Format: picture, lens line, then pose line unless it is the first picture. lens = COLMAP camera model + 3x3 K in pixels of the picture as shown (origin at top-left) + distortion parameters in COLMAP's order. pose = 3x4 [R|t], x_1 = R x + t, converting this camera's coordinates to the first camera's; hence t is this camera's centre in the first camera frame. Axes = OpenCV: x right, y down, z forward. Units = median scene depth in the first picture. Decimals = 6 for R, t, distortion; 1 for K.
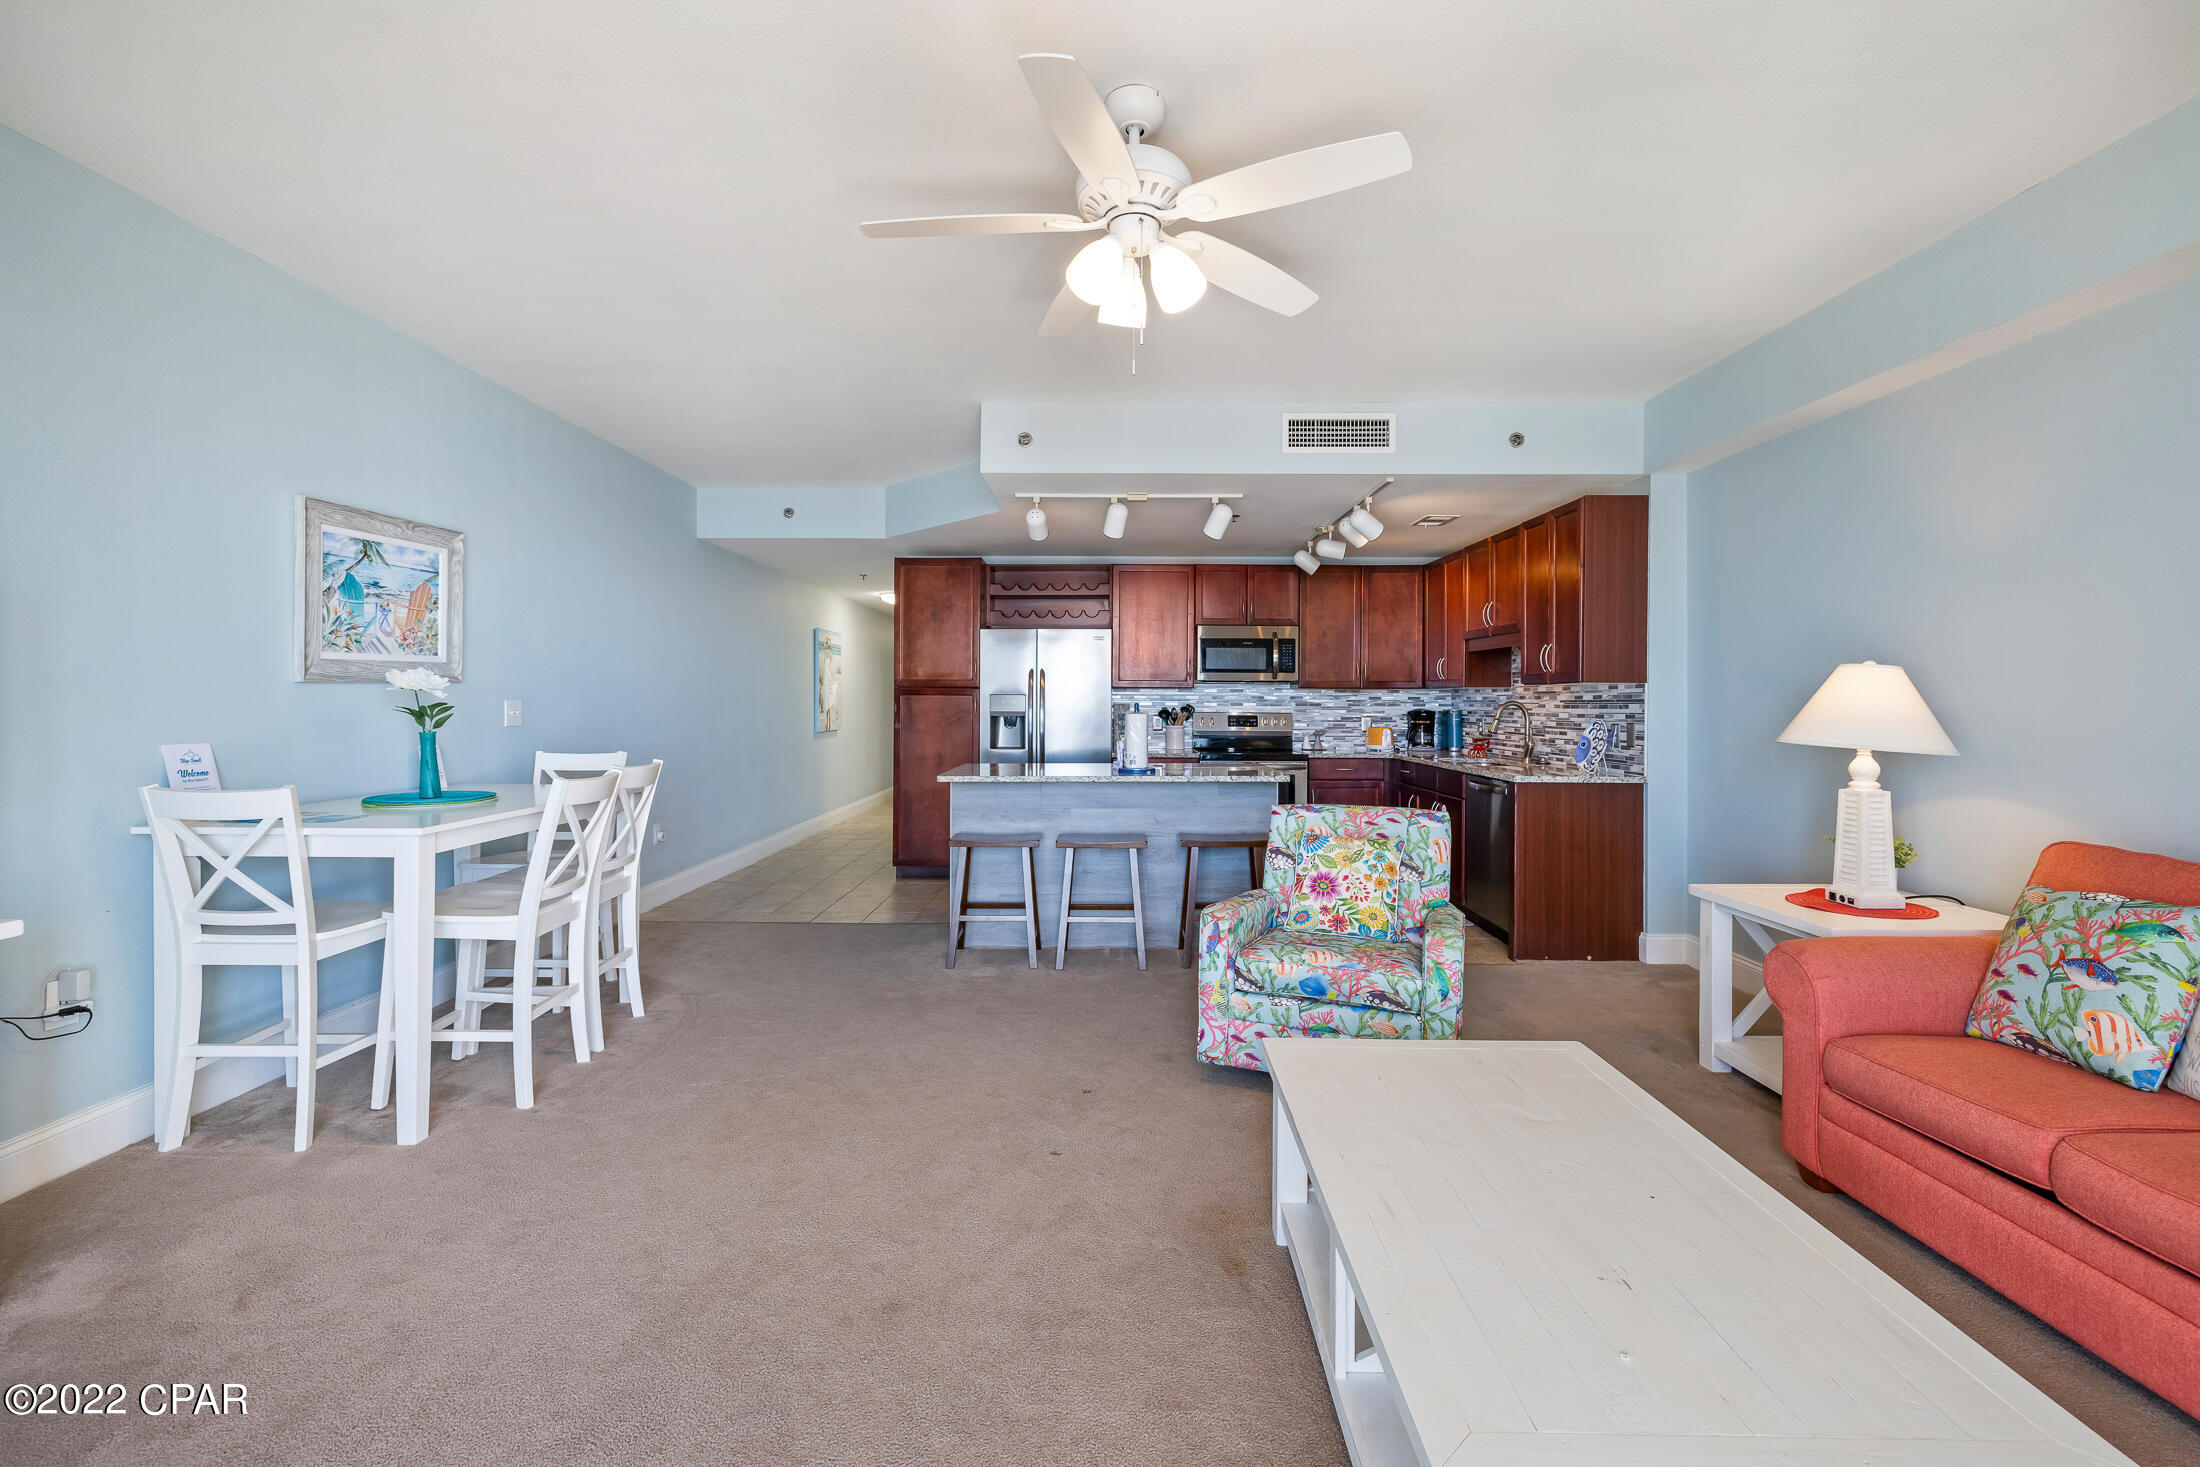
lens RADIAL K [[938.5, 0, 1109.2], [0, 938.5, 697.3], [0, 0, 1]] dist [-0.002184, 0.000880]
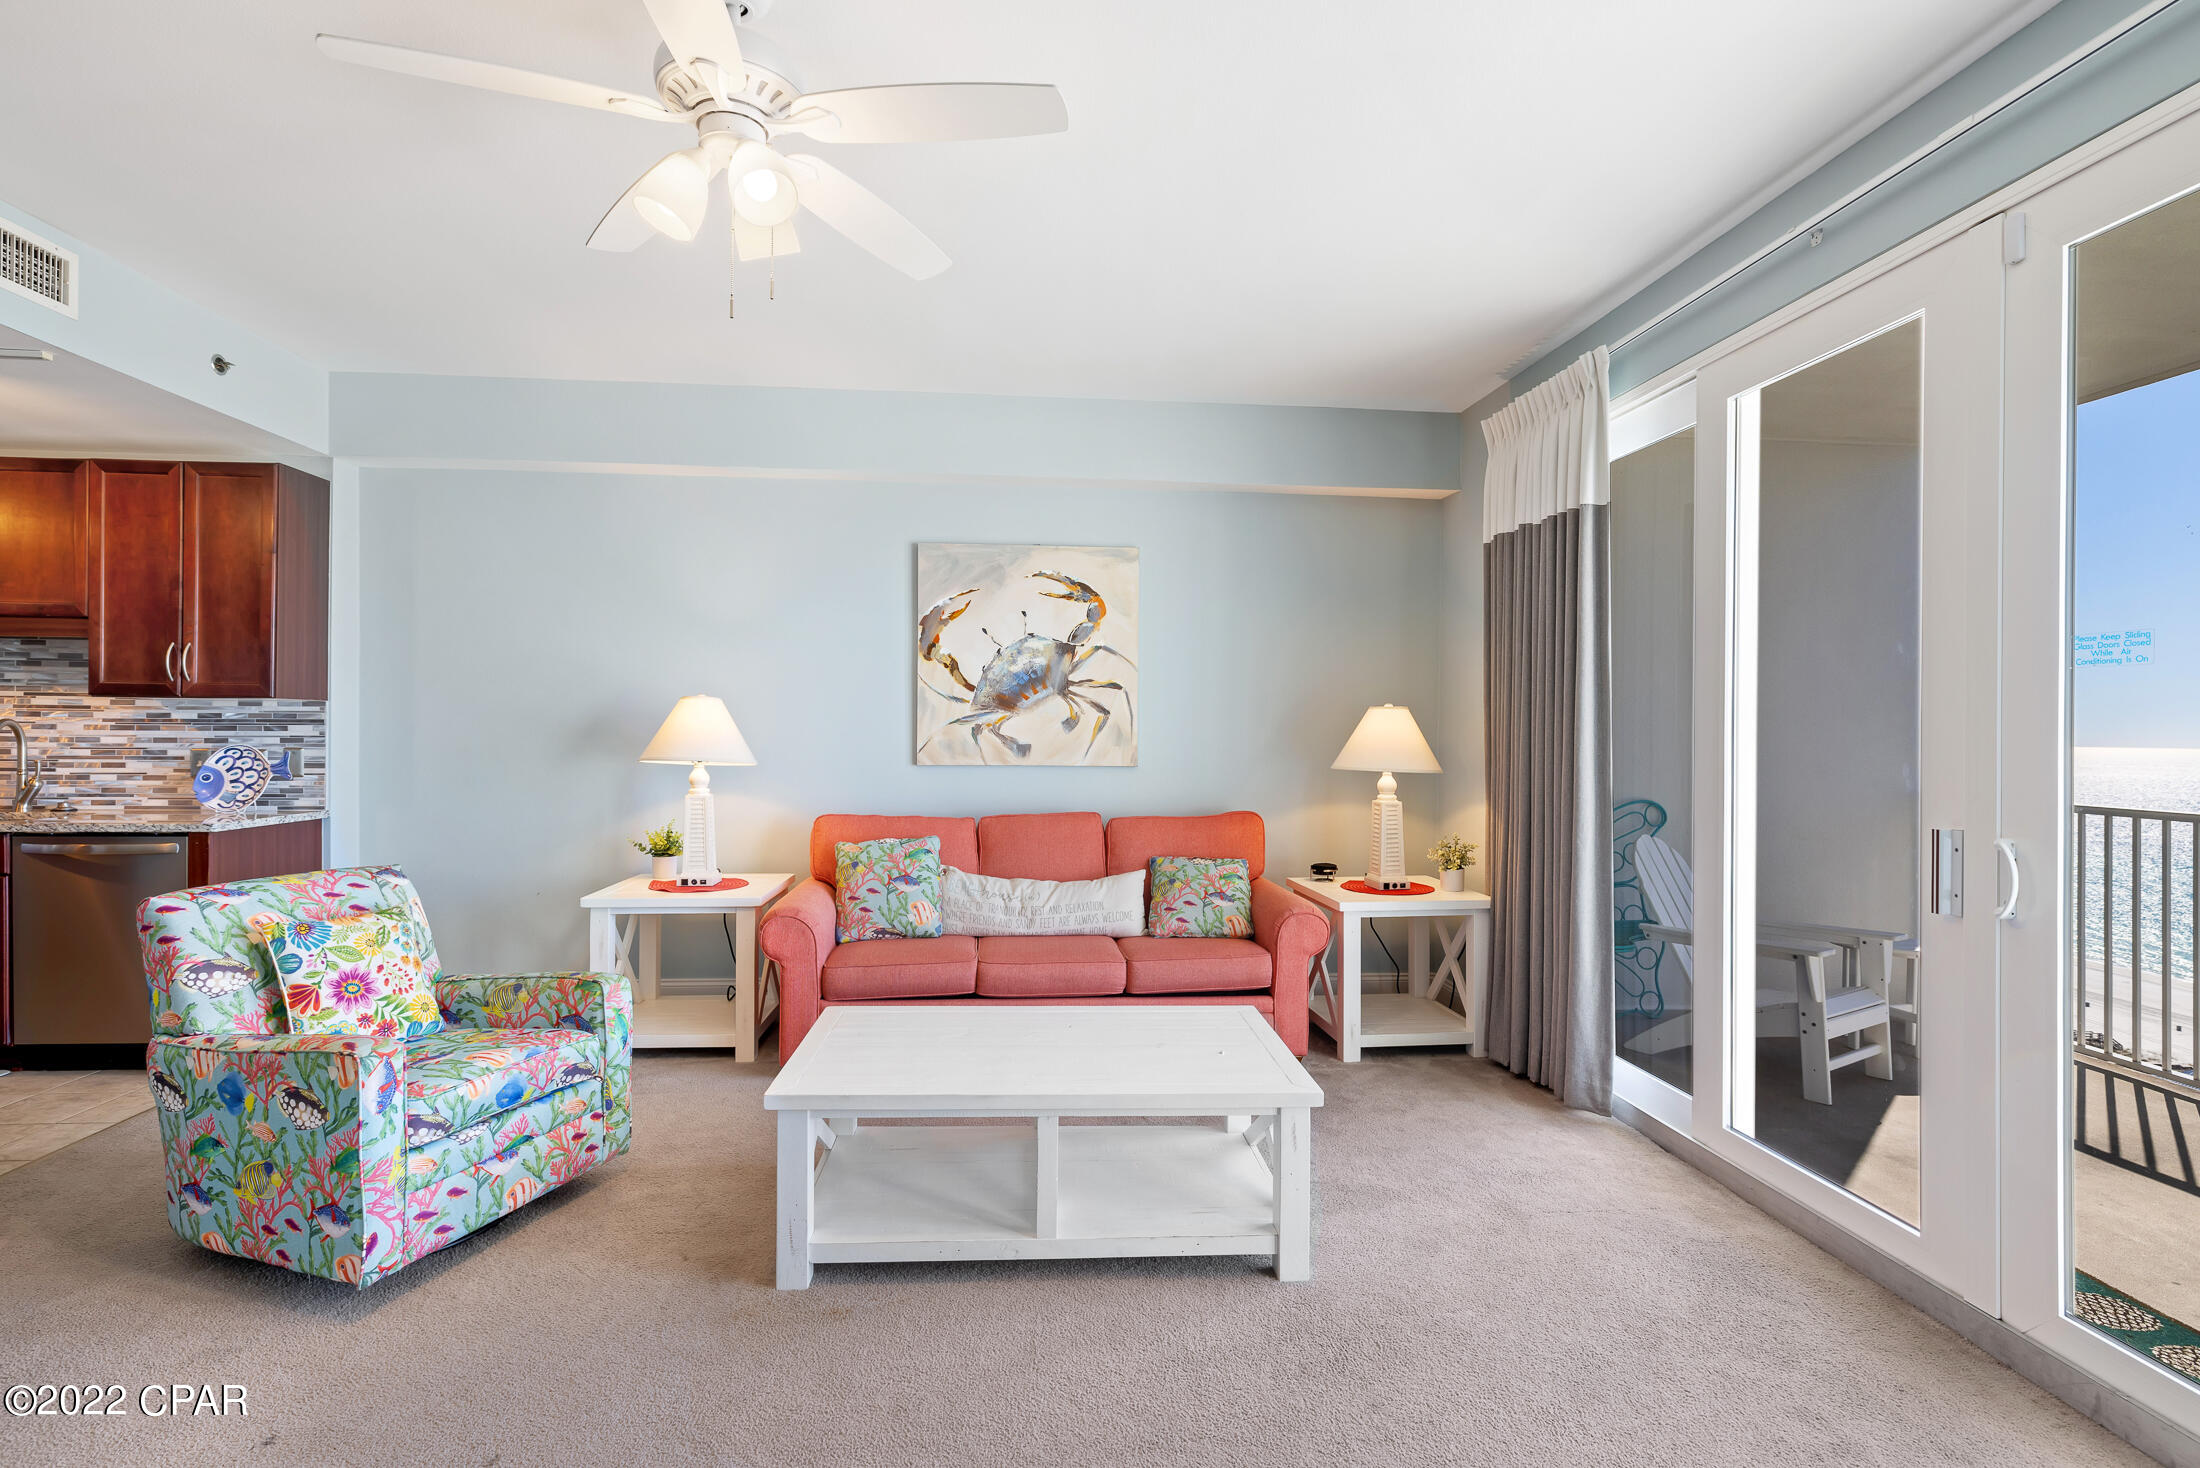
lens RADIAL K [[1054.4, 0, 1083.9], [0, 1054.4, 739.4], [0, 0, 1]] dist [-0.005409, 0.001000]
pose [[-0.076866, -0.012384, 0.996965, -0.436941], [-0.013338, 0.999846, 0.011392, -0.000173], [-0.996952, -0.012422, -0.077019, 0.383780]]
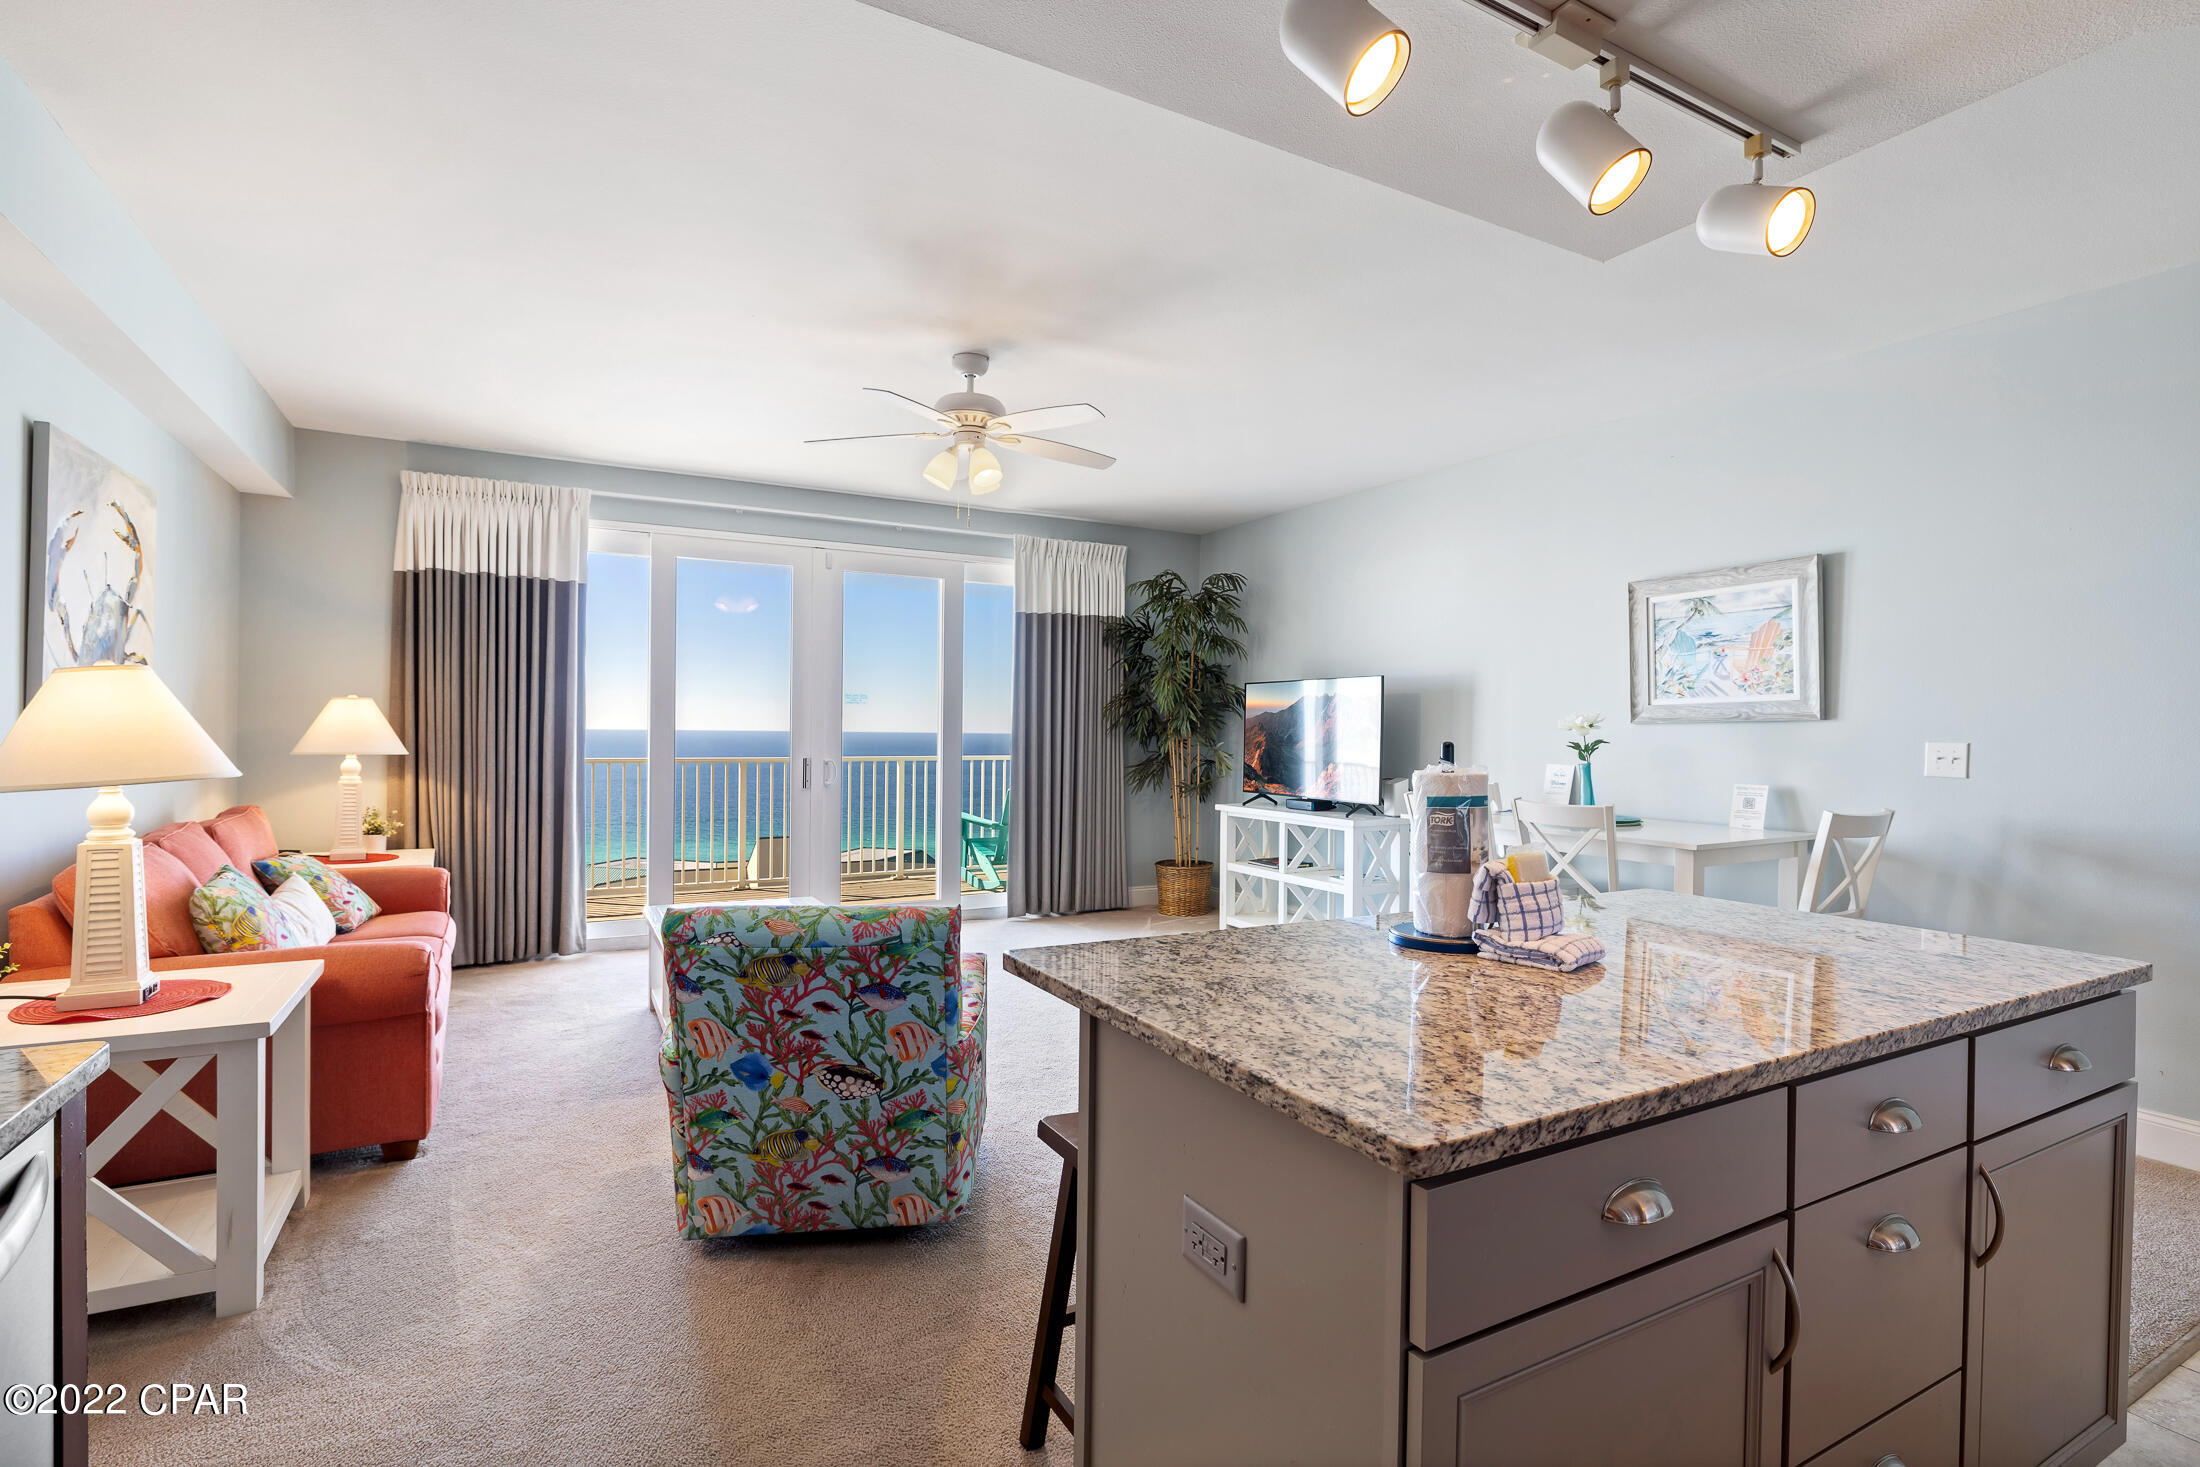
lens RADIAL K [[1054.4, 0, 1094.0], [0, 1054.4, 731.4], [0, 0, 1]] dist [-0.005409, 0.001000]
pose [[-0.880824, -0.012135, -0.473288, 0.343435], [-0.012637, 0.999918, -0.002120, 0.004679], [0.473275, 0.004114, -0.880905, 1.348105]]
